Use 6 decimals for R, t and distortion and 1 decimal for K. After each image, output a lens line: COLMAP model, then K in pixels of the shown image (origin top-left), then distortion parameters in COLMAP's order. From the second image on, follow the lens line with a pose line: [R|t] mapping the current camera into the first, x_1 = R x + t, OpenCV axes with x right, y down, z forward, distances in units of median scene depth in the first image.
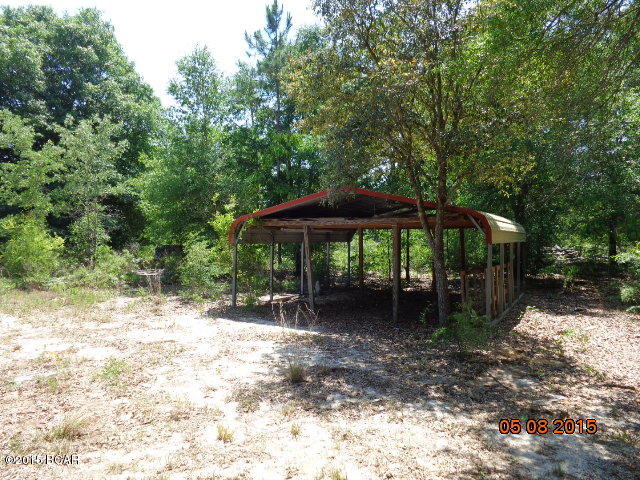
lens RADIAL K [[479.4, 0, 320.1], [0, 479.4, 239.2], [0, 0, 1]] dist [-0.001779, -0.000204]
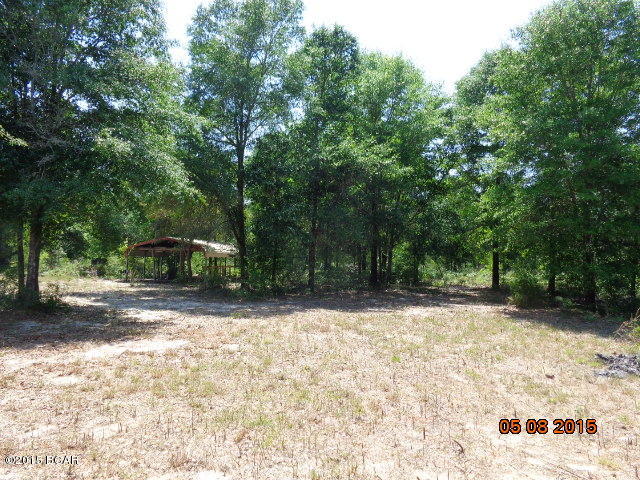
lens RADIAL K [[479.4, 0, 319.9], [0, 479.4, 240.5], [0, 0, 1]] dist [-0.001779, -0.000204]
pose [[0.990104, 0.020295, 0.138858, 0.318033], [-0.014345, 0.998941, -0.043711, 0.013723], [-0.139598, 0.041287, 0.989347, -1.117921]]
